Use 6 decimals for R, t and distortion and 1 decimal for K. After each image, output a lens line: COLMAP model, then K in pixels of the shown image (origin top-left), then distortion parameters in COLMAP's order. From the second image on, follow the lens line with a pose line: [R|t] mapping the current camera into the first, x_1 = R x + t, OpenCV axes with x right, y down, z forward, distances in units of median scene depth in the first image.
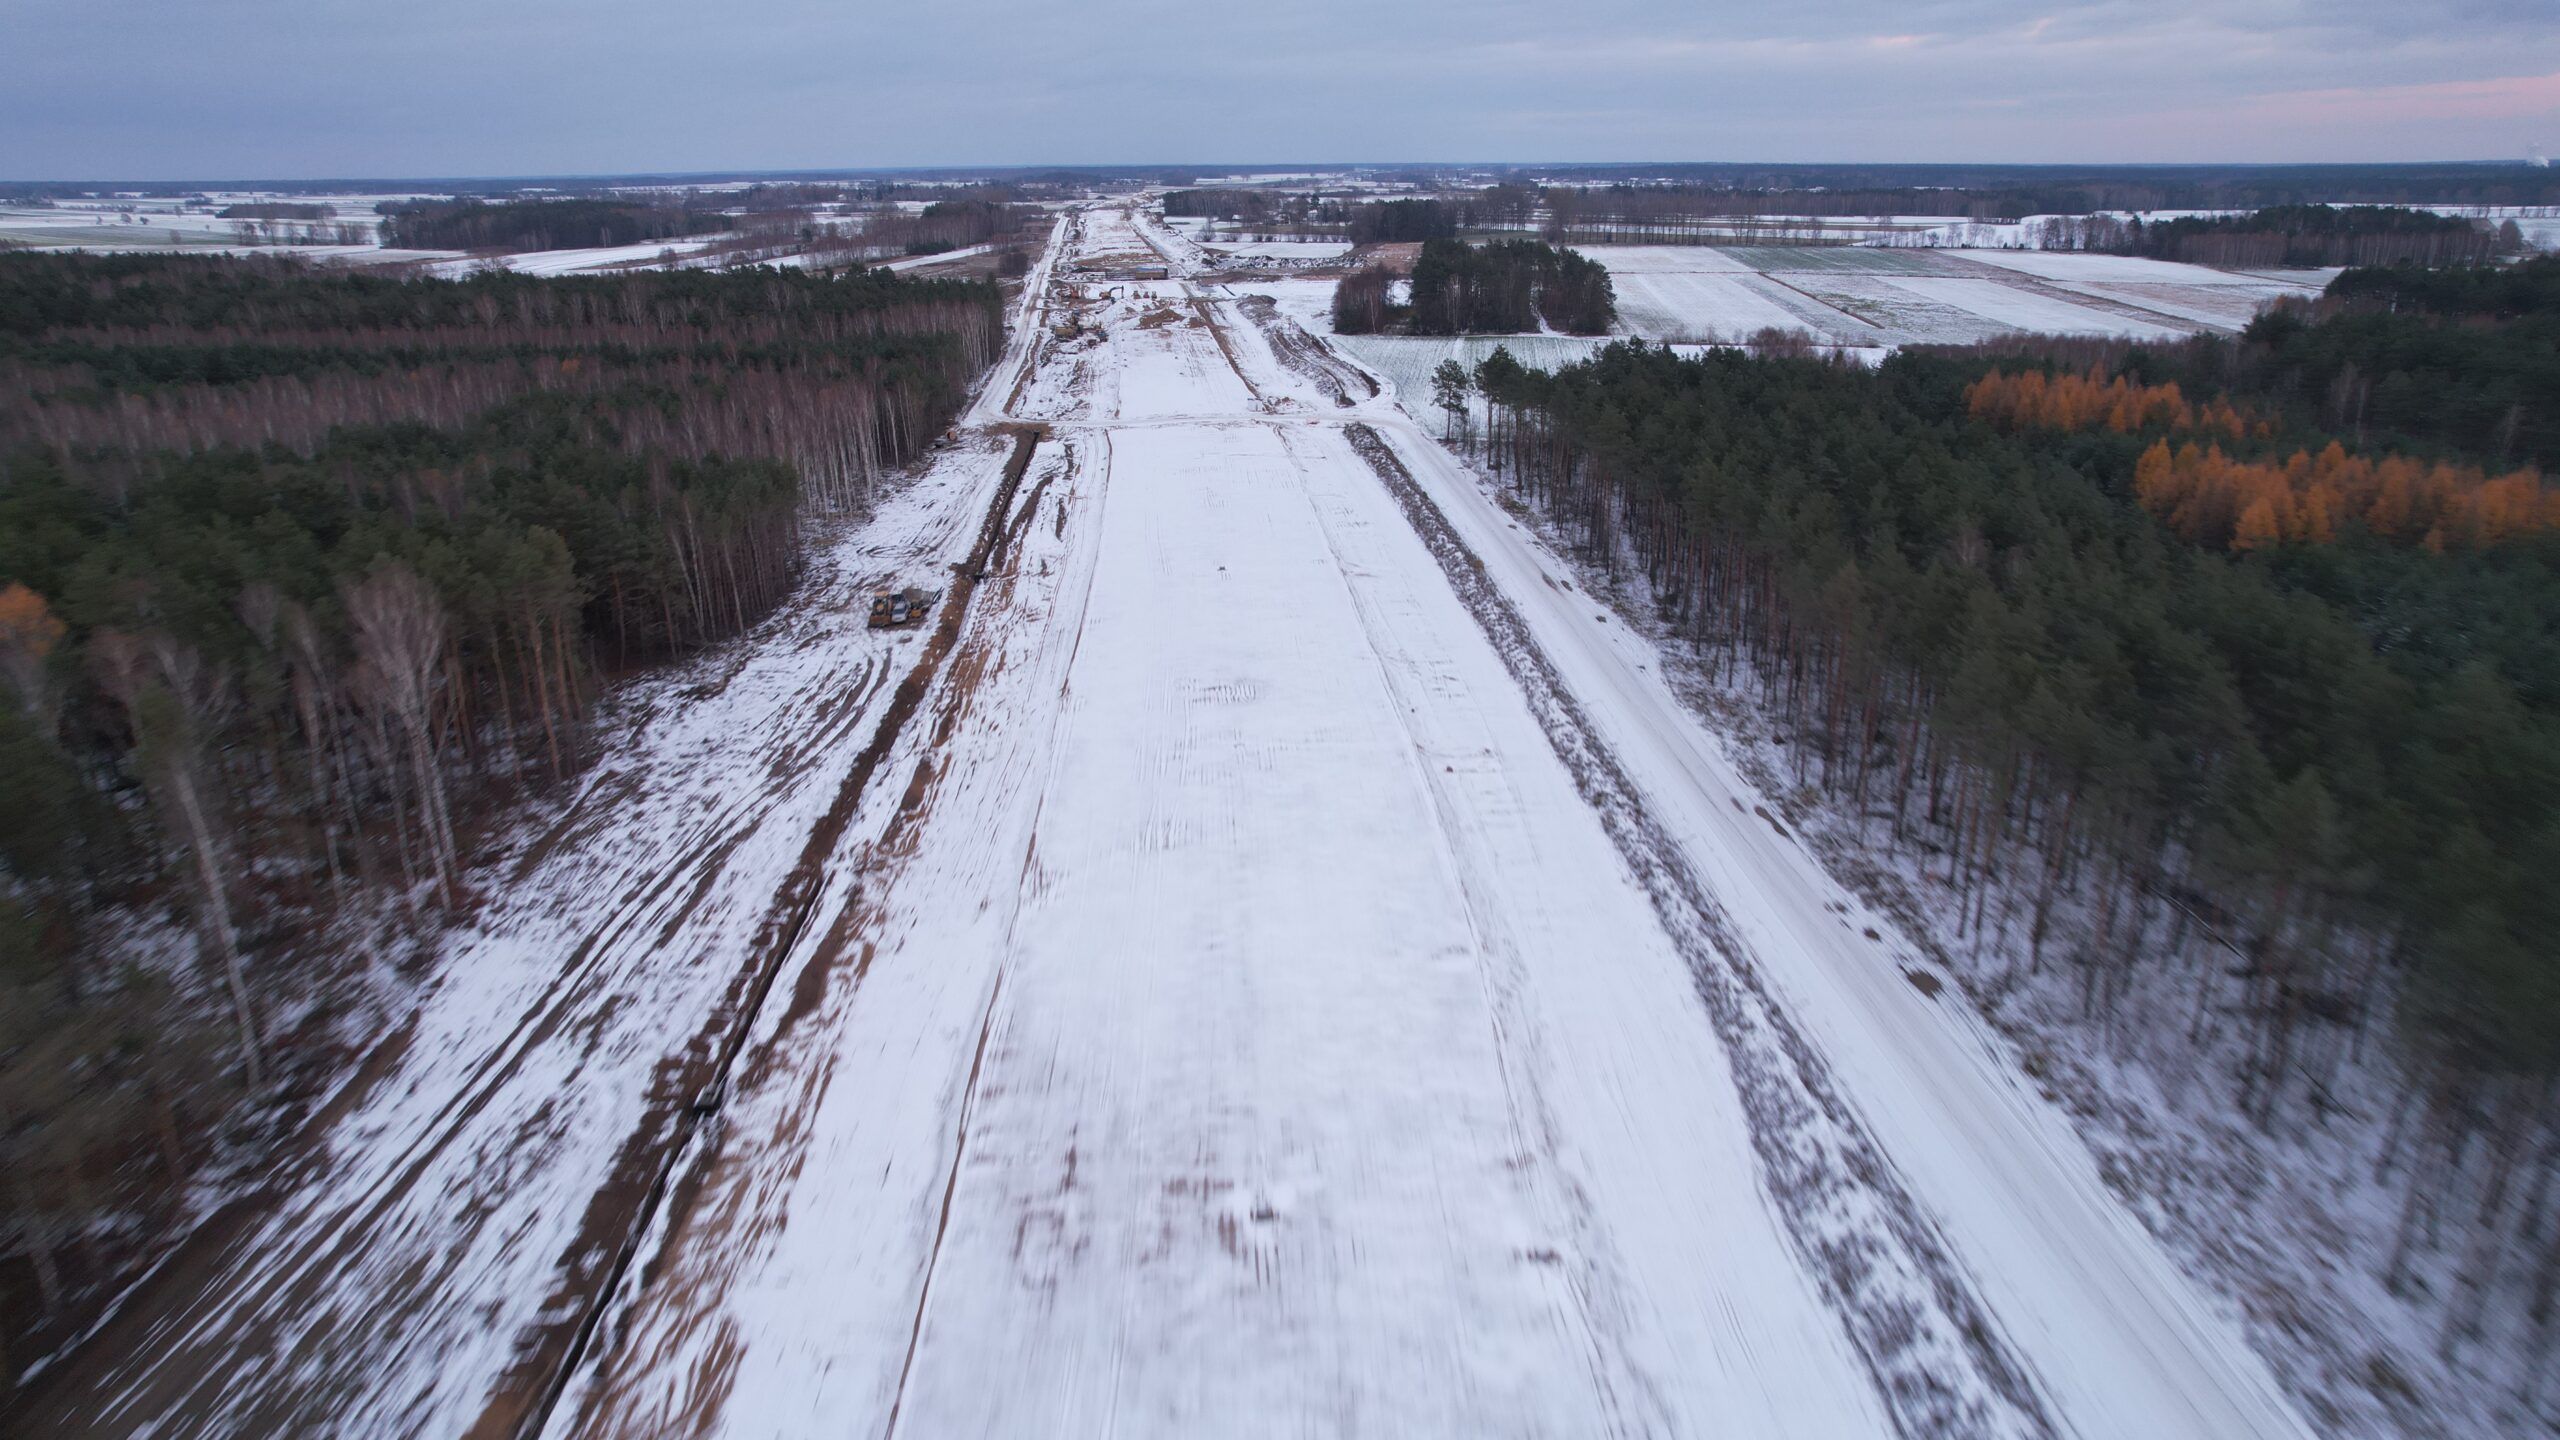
lens RADIAL K [[1630.8, 0, 1280.0], [0, 1630.8, 720.0], [0, 0, 1]] dist [-0.084925, 0.069220]
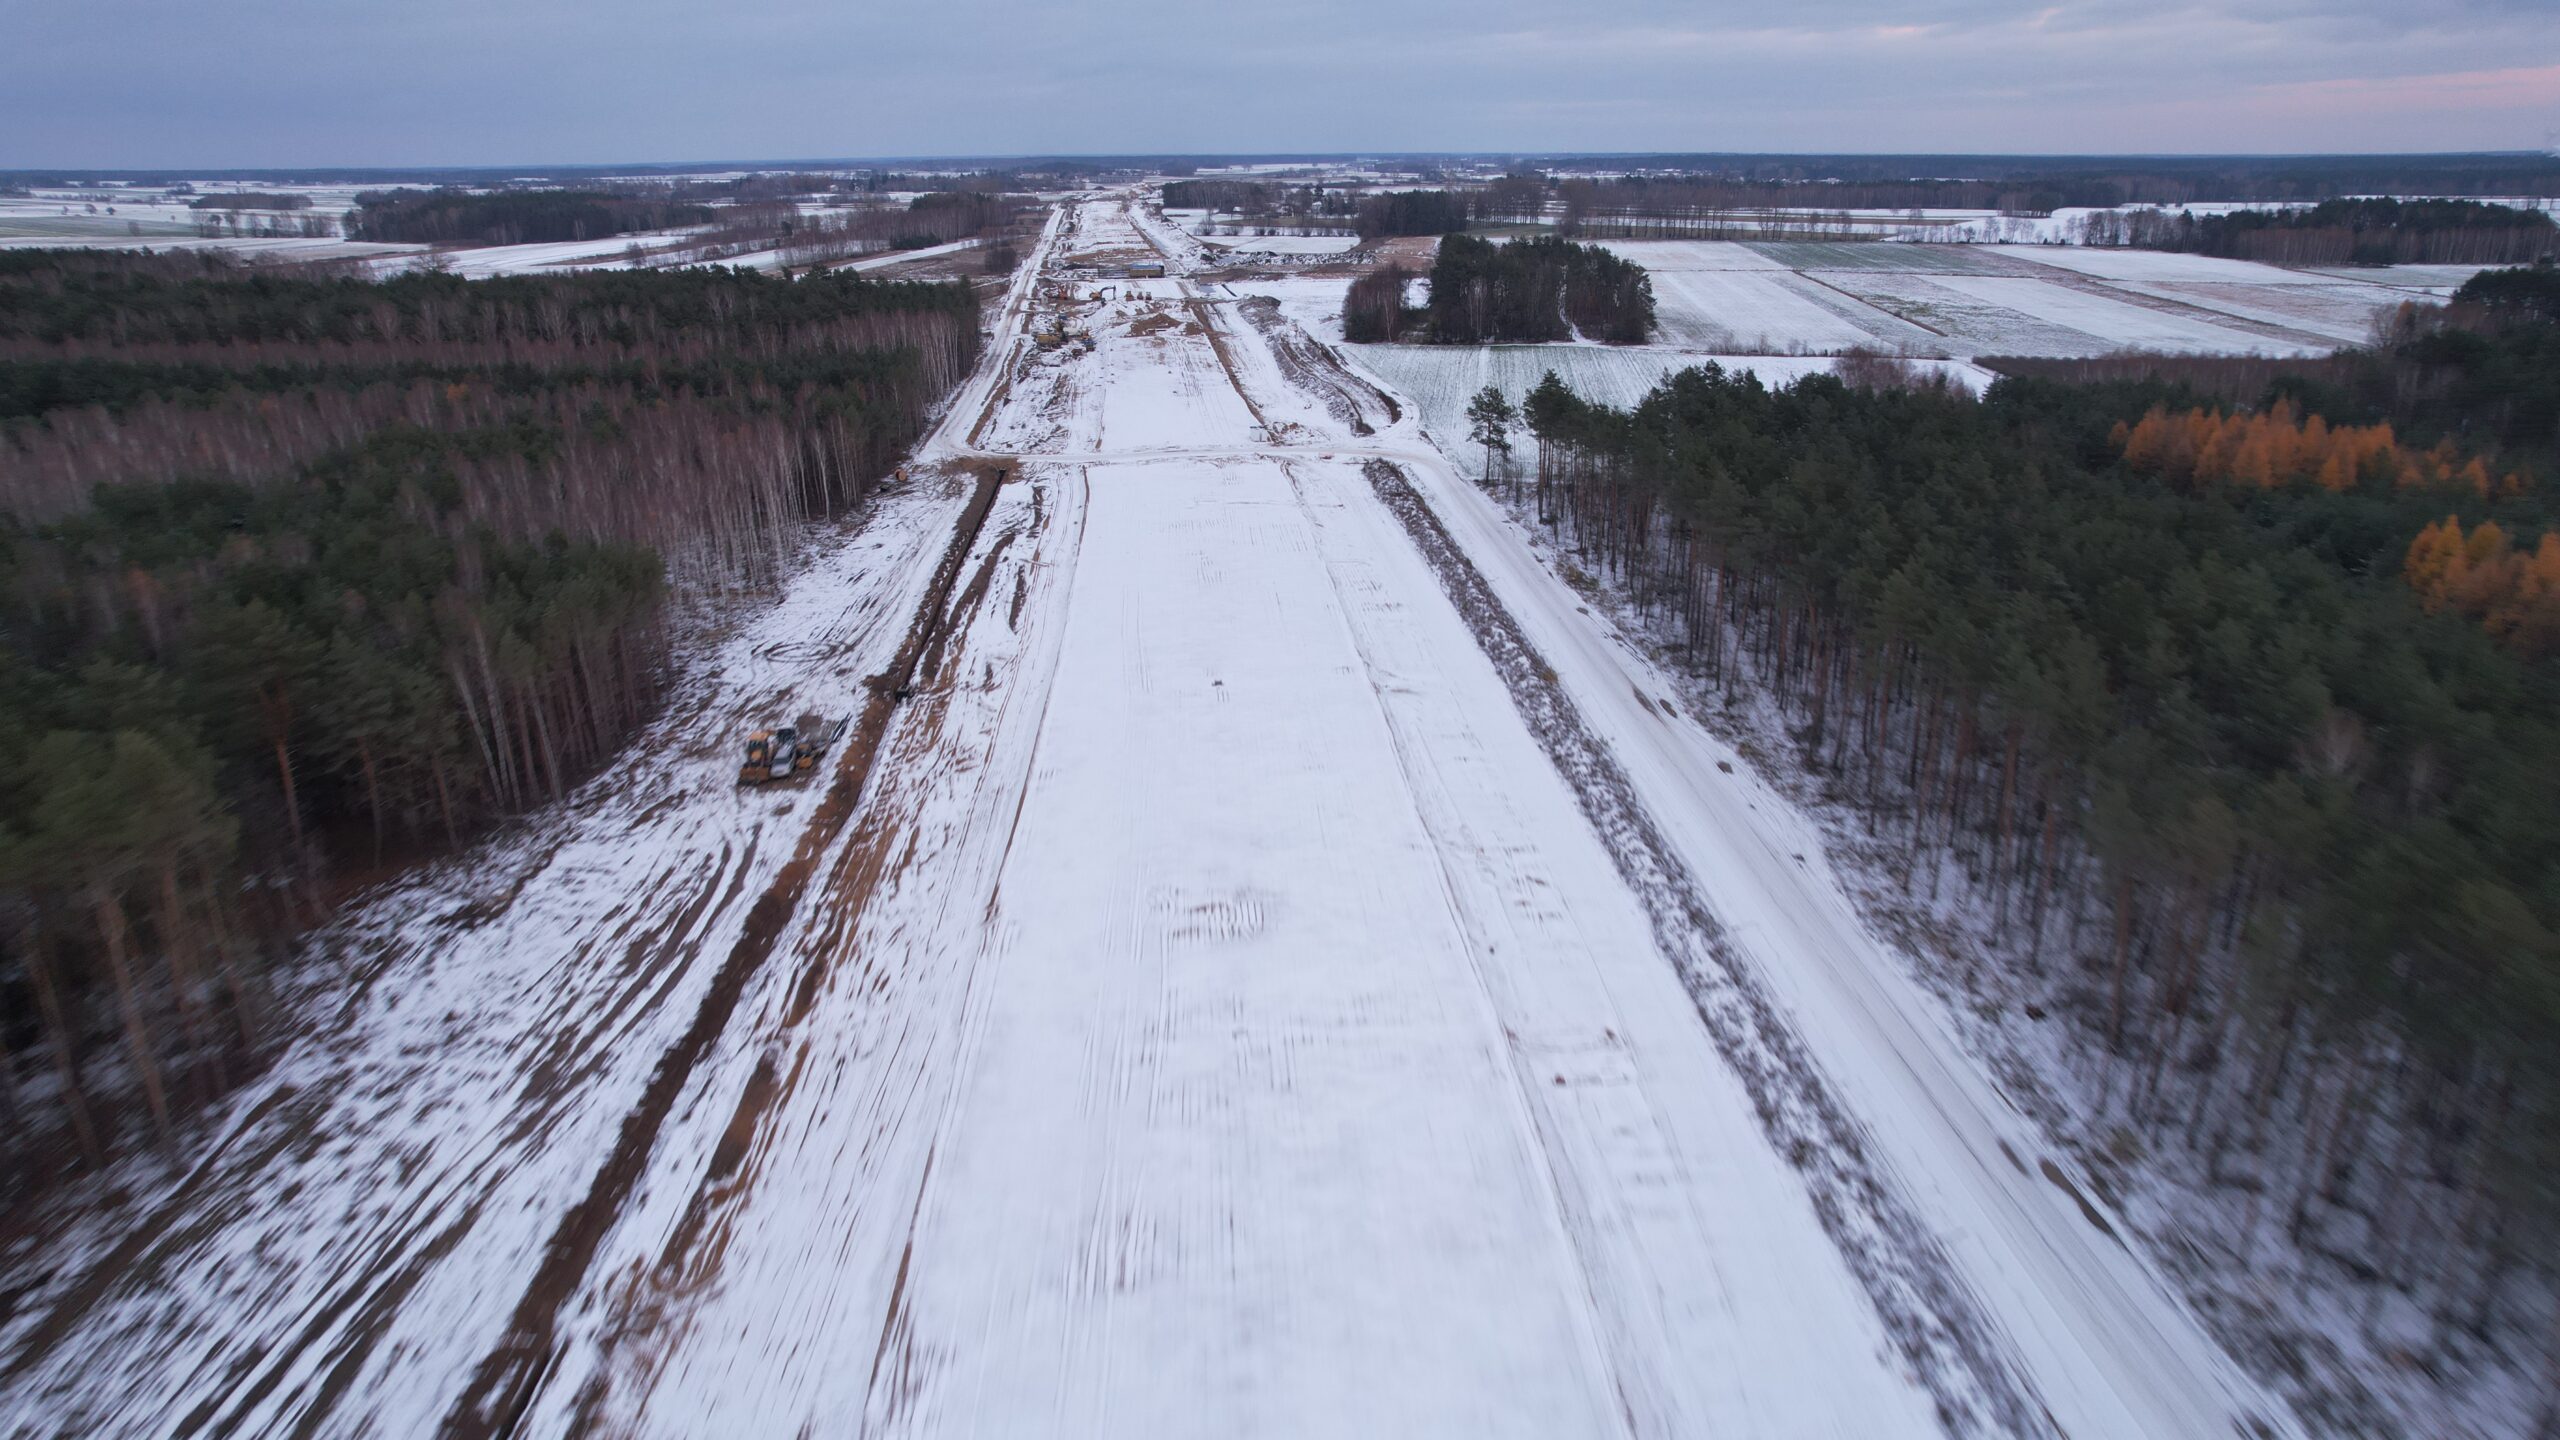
lens RADIAL K [[1630.8, 0, 1280.0], [0, 1630.8, 720.0], [0, 0, 1]] dist [-0.084925, 0.069220]
pose [[0.999999, 0.001115, -0.000428, -0.004818], [-0.001112, 0.999983, 0.005655, -0.063693], [0.000434, -0.005655, 0.999984, 0.184565]]
